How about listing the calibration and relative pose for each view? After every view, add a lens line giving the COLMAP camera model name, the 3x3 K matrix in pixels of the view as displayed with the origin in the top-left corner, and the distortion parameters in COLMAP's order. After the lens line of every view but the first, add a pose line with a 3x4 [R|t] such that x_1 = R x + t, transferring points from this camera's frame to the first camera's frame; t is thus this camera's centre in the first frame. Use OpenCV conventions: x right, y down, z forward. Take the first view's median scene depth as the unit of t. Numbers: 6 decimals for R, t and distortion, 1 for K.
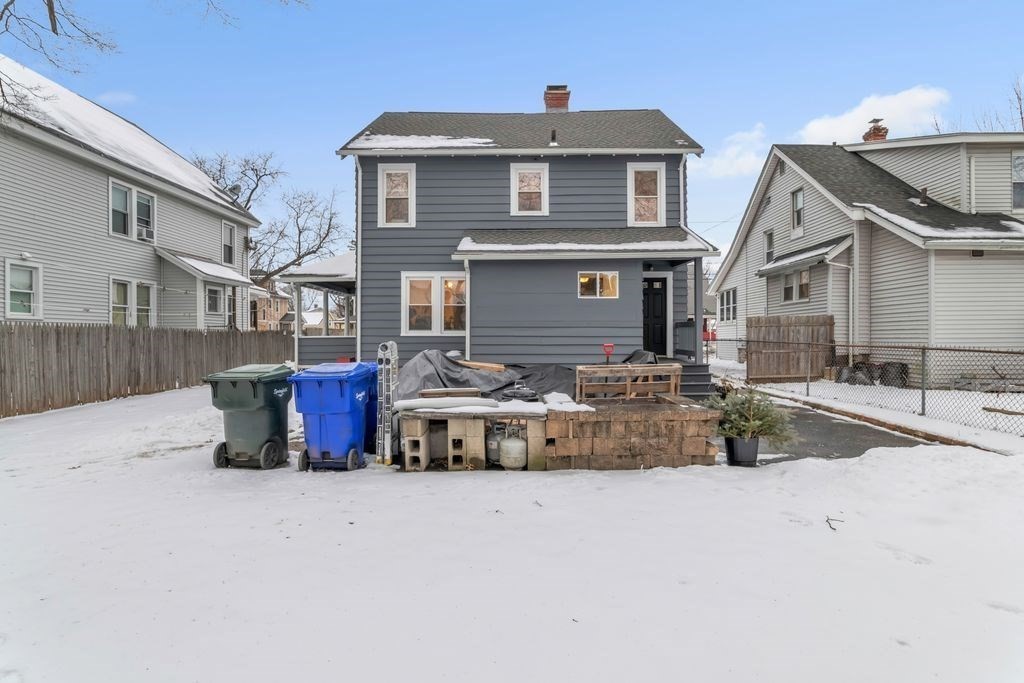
lens RADIAL K [[524.0, 0, 519.6], [0, 524.0, 344.2], [0, 0, 1]] dist [-0.013914, 0.006624]
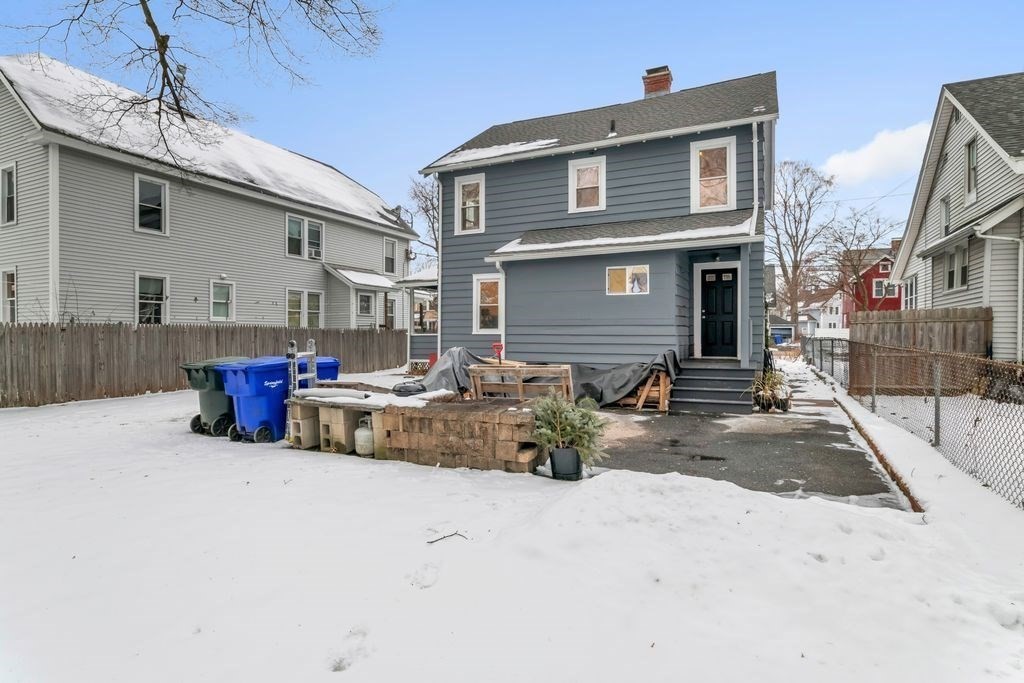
lens RADIAL K [[524.0, 0, 517.1], [0, 524.0, 341.2], [0, 0, 1]] dist [-0.013914, 0.006624]
pose [[0.907510, 0.007670, -0.419960, 0.311907], [-0.008079, 0.999967, 0.000805, -0.002893], [0.419953, 0.002663, 0.907542, 0.056236]]
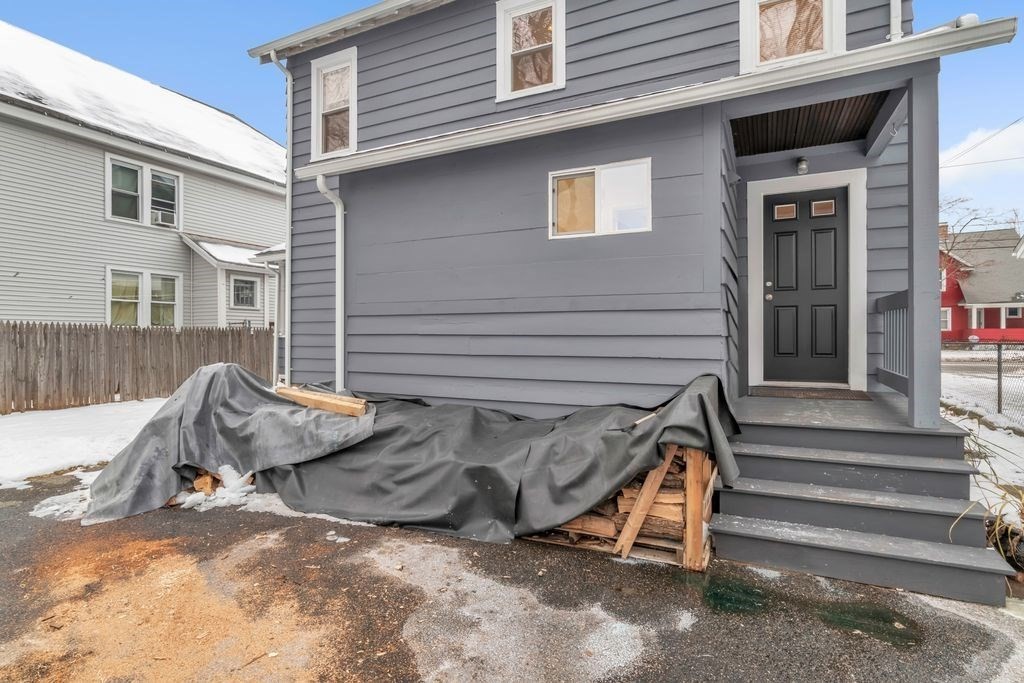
lens RADIAL K [[524.0, 0, 516.2], [0, 524.0, 342.4], [0, 0, 1]] dist [-0.013914, 0.006624]
pose [[0.904434, 0.005503, -0.426578, 0.221203], [-0.006248, 0.999980, -0.000348, -0.008106], [0.426567, 0.002980, 0.904451, 0.536780]]
